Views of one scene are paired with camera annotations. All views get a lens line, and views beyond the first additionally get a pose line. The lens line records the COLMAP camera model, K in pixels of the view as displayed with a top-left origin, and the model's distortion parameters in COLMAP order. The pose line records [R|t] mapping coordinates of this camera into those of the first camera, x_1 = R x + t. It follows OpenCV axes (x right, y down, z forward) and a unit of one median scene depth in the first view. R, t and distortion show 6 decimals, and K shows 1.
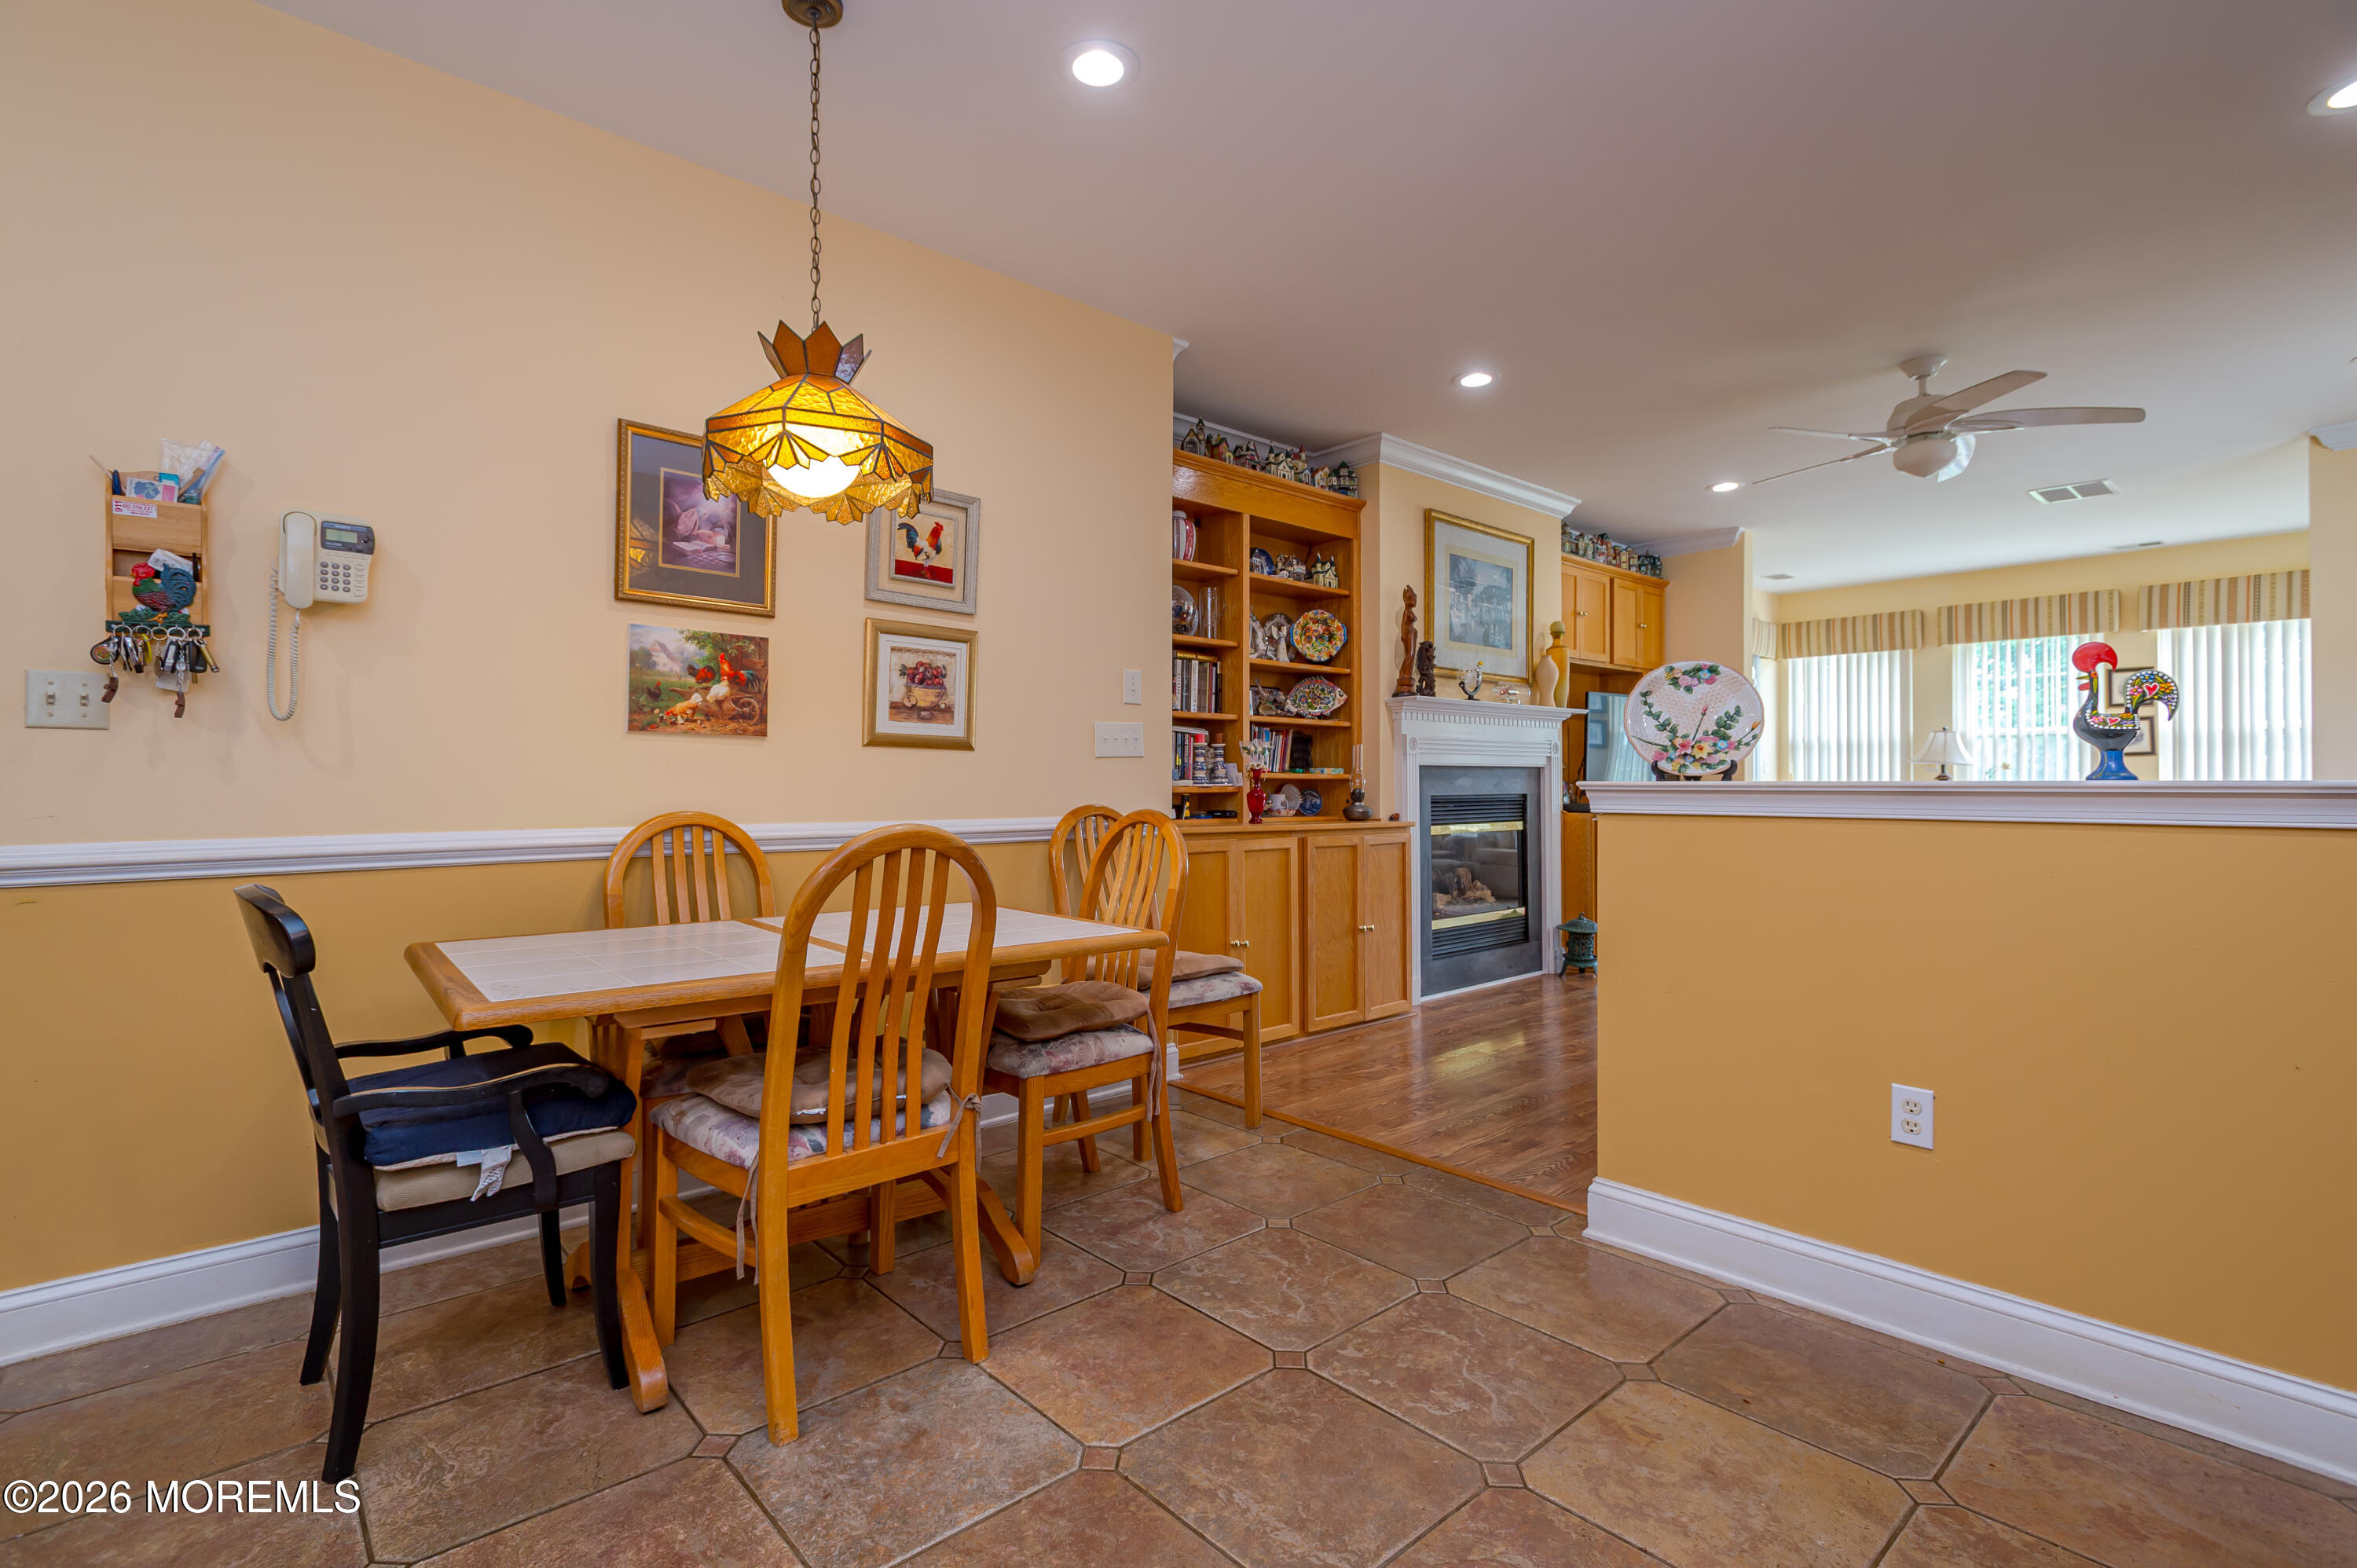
lens RADIAL K [[1094.2, 0, 1174.5], [0, 1094.2, 777.3], [0, 0, 1]] dist [0.021189, -0.007962]
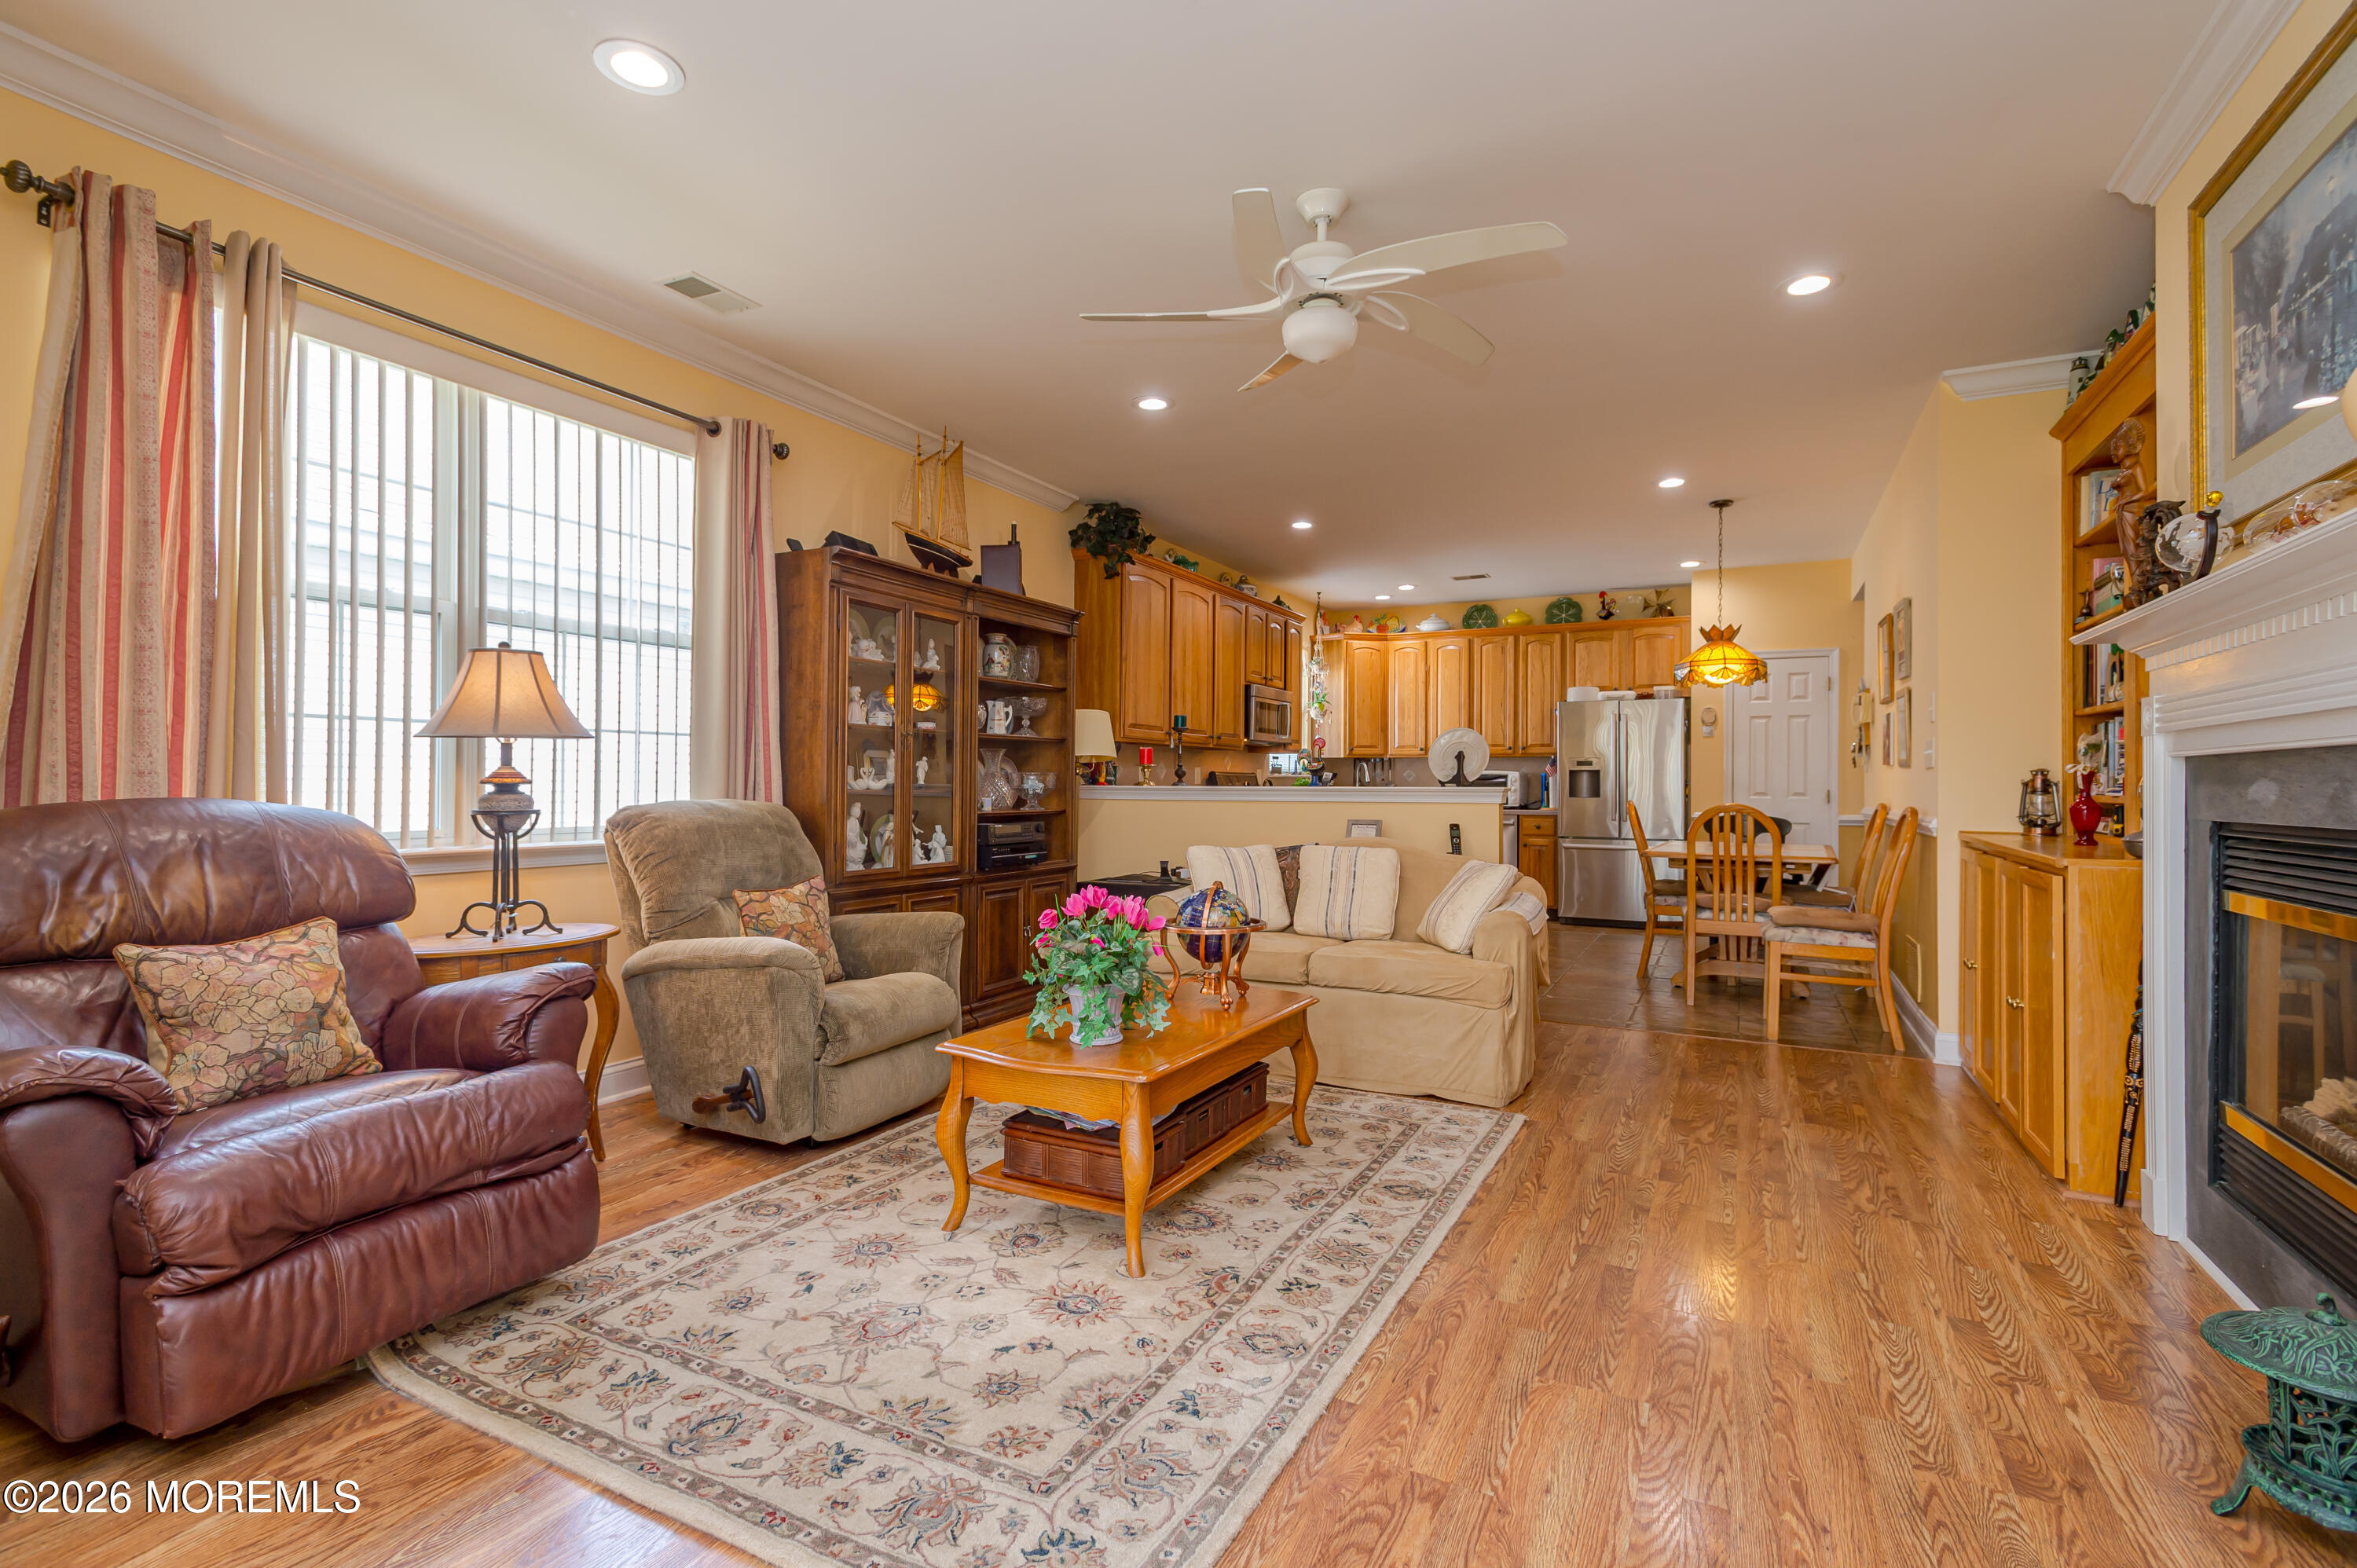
lens RADIAL K [[1094.2, 0, 1174.5], [0, 1094.2, 777.3], [0, 0, 1]] dist [0.021189, -0.007962]
pose [[-0.932596, -0.004585, -0.360893, 0.712681], [0.000052, 0.999918, -0.012836, 0.004083], [0.360922, -0.011990, -0.932519, 1.133833]]
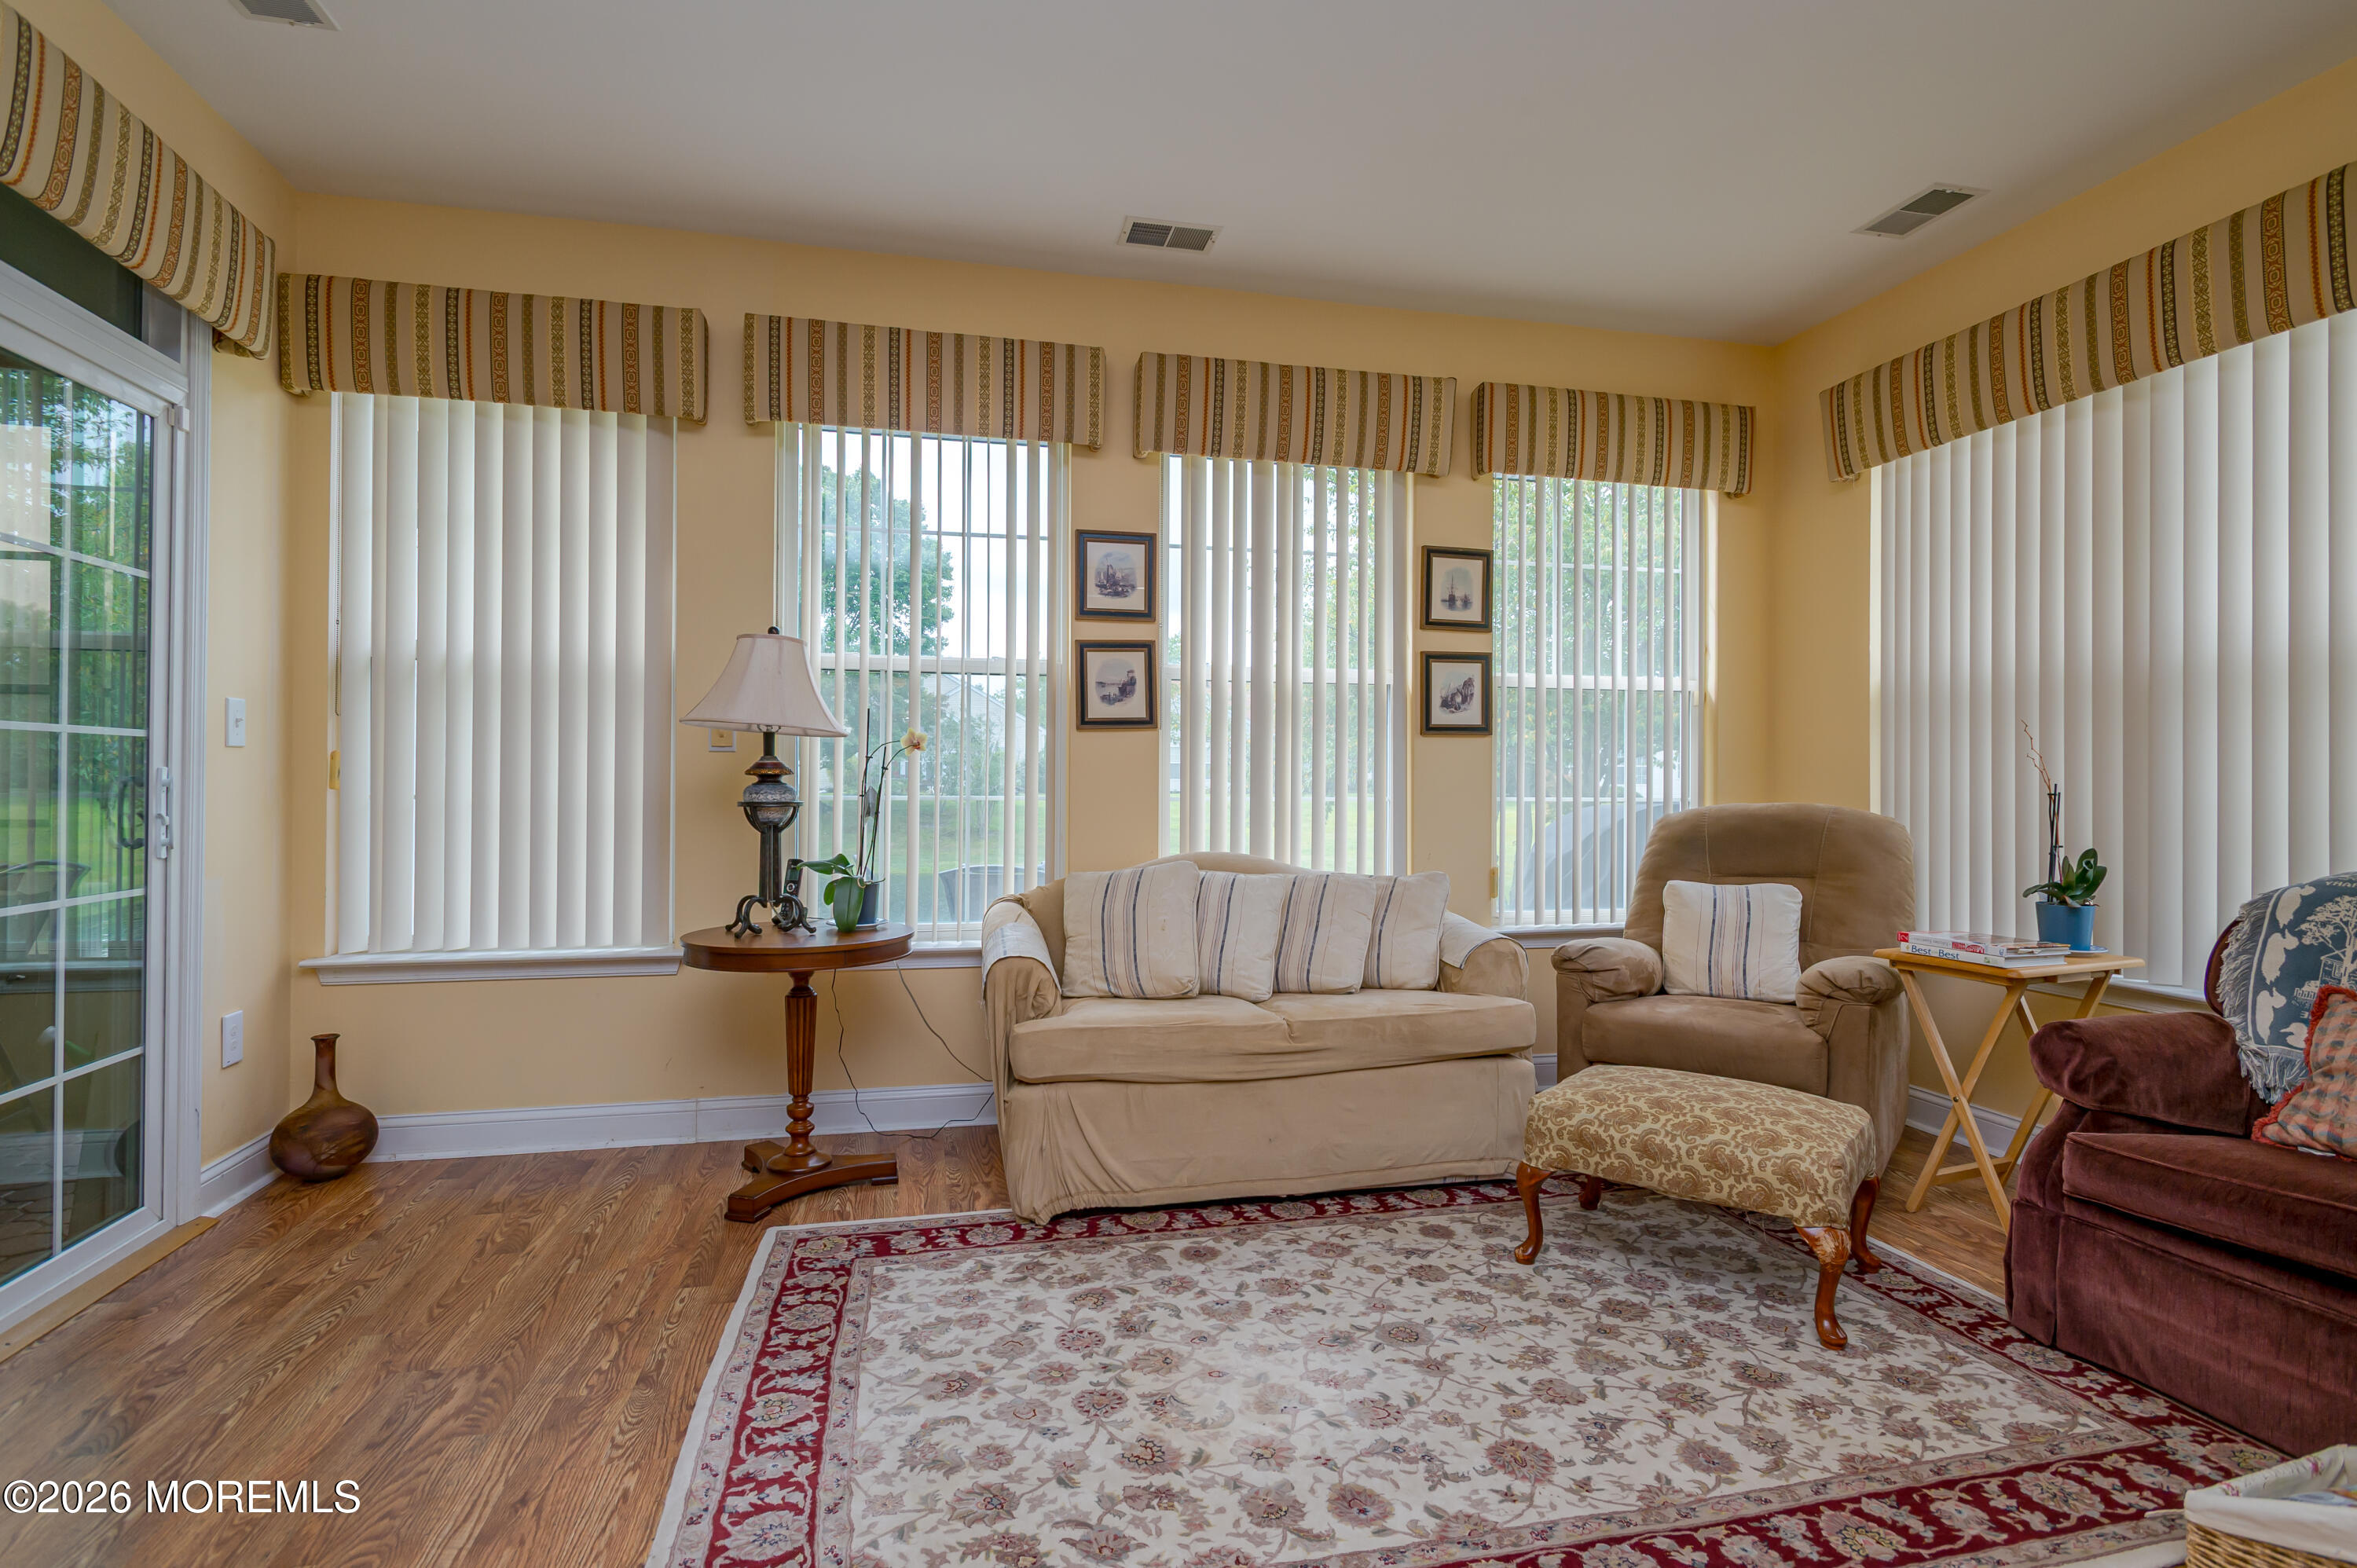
lens RADIAL K [[1155.9, 0, 1182.1], [0, 1155.9, 779.8], [0, 0, 1]] dist [0.005054, 0.001109]
pose [[0.476416, 0.007037, 0.879192, 0.587899], [-0.013154, 0.999913, -0.000875, 0.003014], [-0.879122, -0.011148, 0.476467, 0.958067]]
